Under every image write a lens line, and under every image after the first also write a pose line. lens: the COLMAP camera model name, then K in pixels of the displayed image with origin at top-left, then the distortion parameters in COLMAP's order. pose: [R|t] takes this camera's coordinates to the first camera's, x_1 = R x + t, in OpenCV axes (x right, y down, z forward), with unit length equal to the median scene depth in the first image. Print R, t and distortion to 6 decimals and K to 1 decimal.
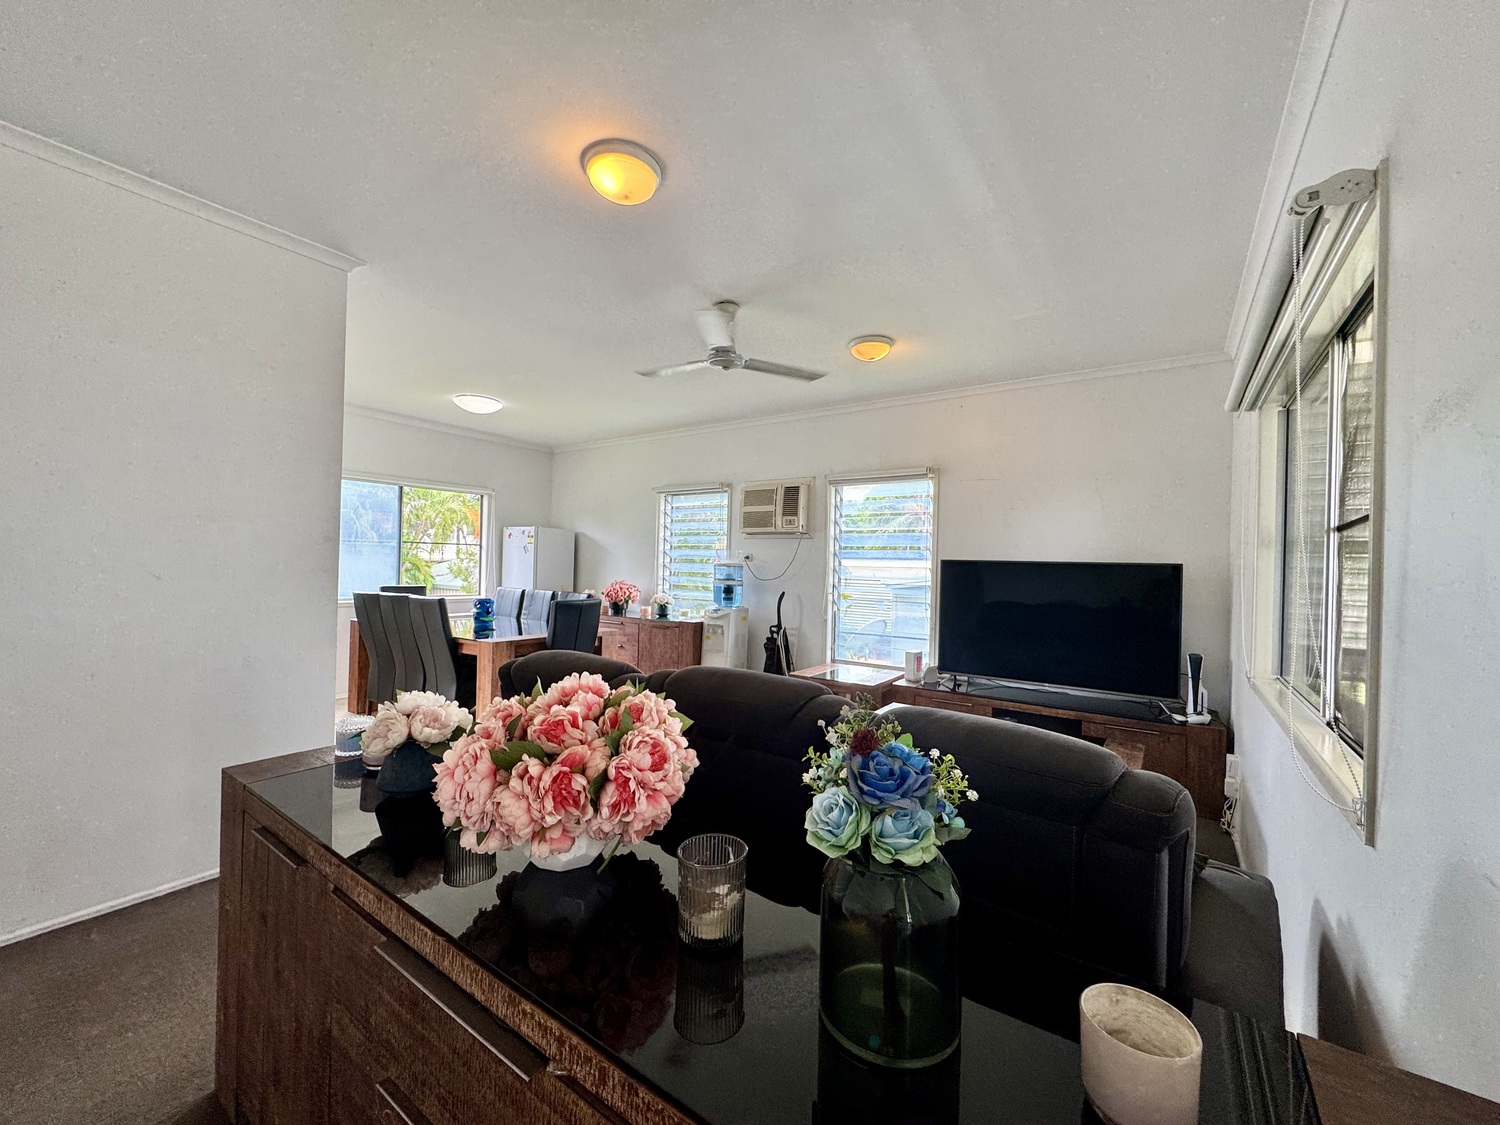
lens RADIAL K [[602.8, 0, 751.5], [0, 602.8, 563.5], [0, 0, 1]] dist [0.000386, 0.000157]
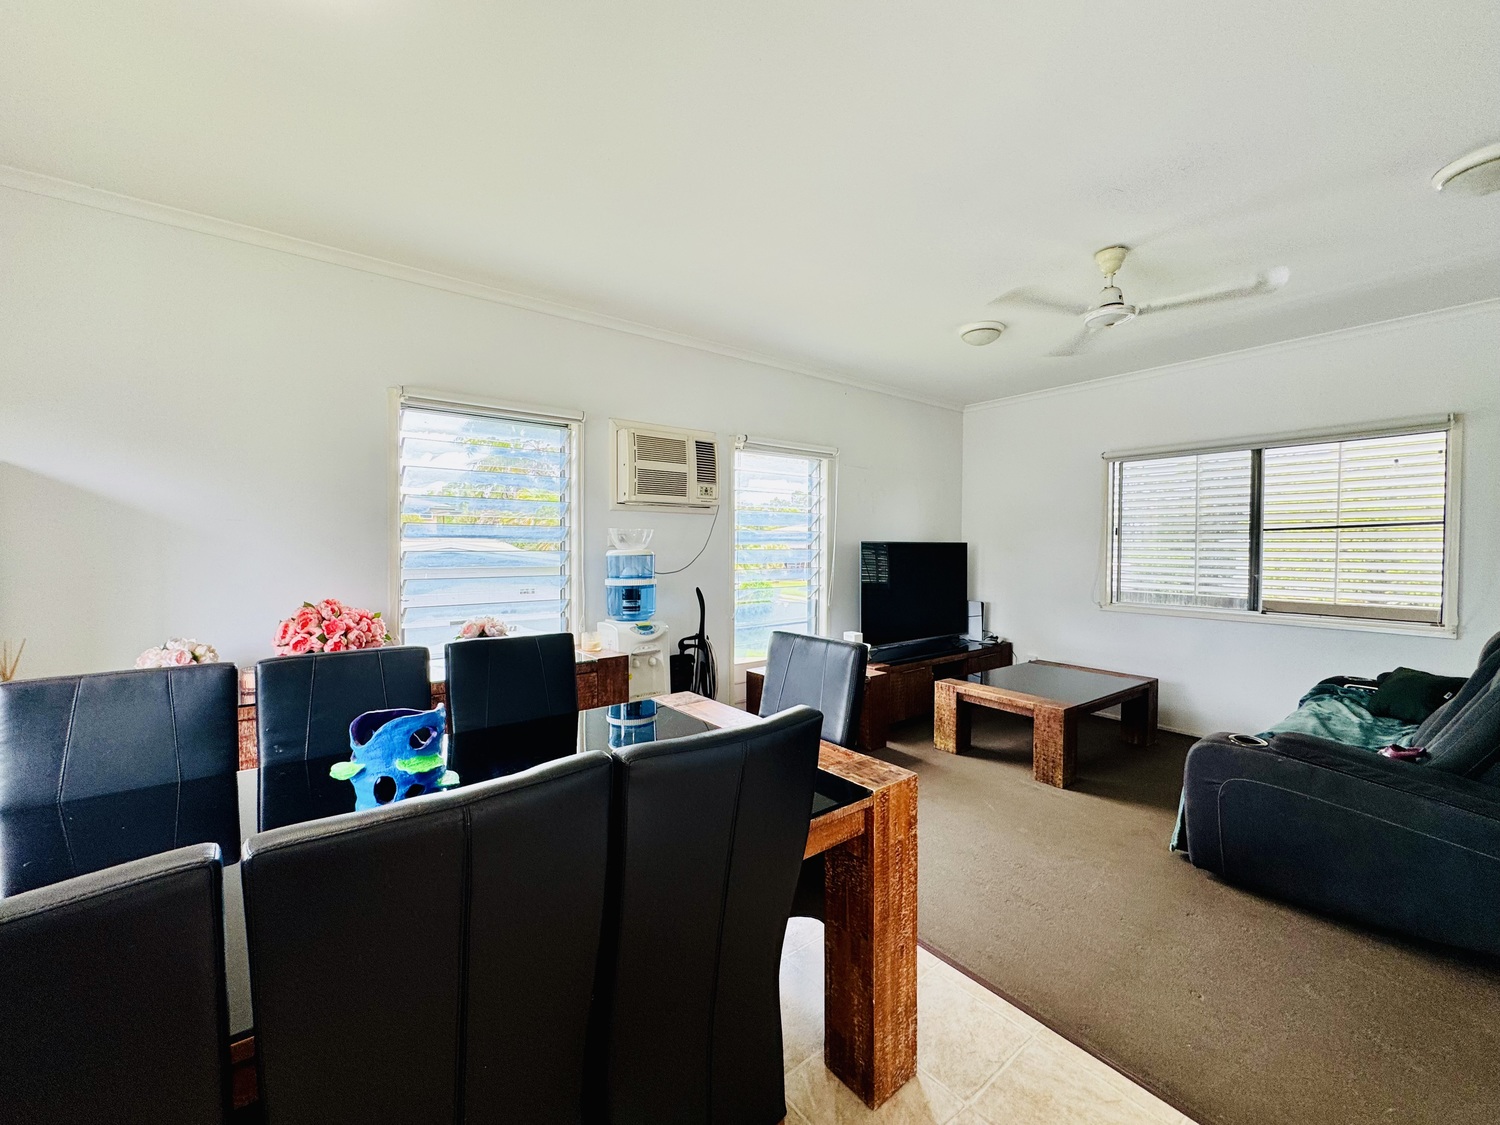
lens RADIAL K [[602.8, 0, 751.3], [0, 602.8, 562.2], [0, 0, 1]] dist [0.000386, 0.000157]
pose [[0.305446, -0.045777, 0.951109, -0.601432], [0.009577, 0.998941, 0.045003, -0.015066], [-0.952161, -0.004637, 0.305561, 0.713222]]
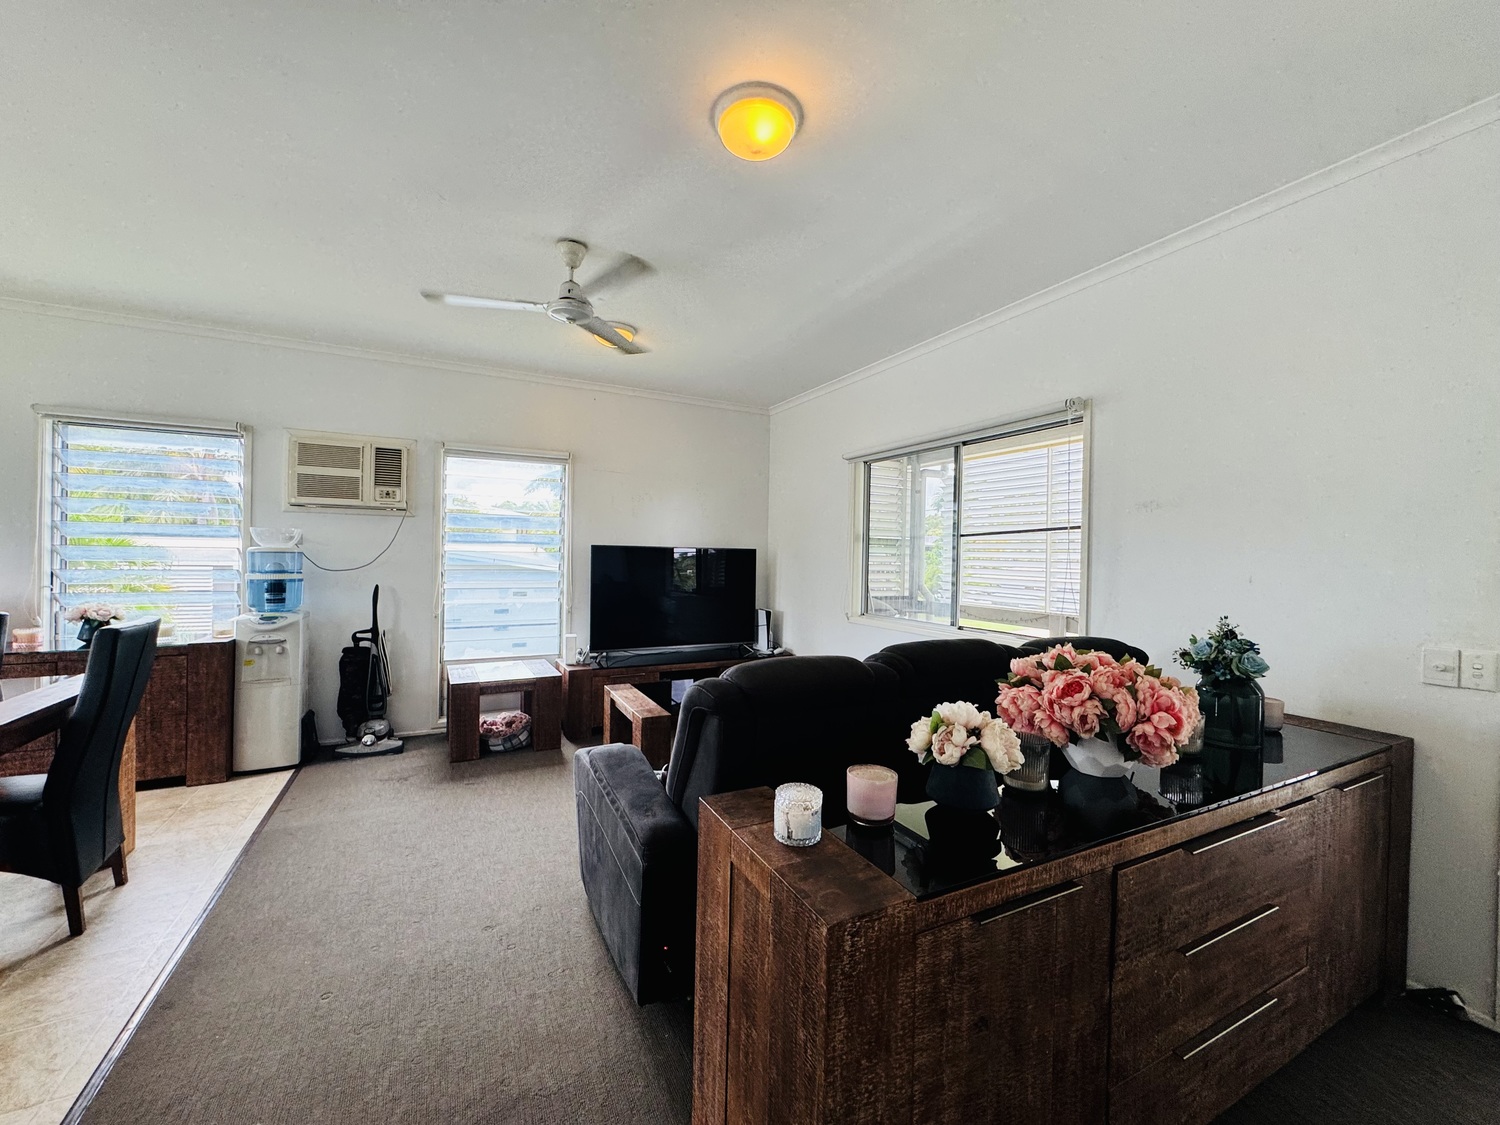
lens RADIAL K [[602.8, 0, 751.4], [0, 602.8, 563.6], [0, 0, 1]] dist [0.000386, 0.000157]
pose [[0.465175, -0.025704, 0.884846, -0.397572], [-0.001044, 0.999562, 0.029586, -0.003147], [-0.885218, -0.014686, 0.464944, 0.222667]]
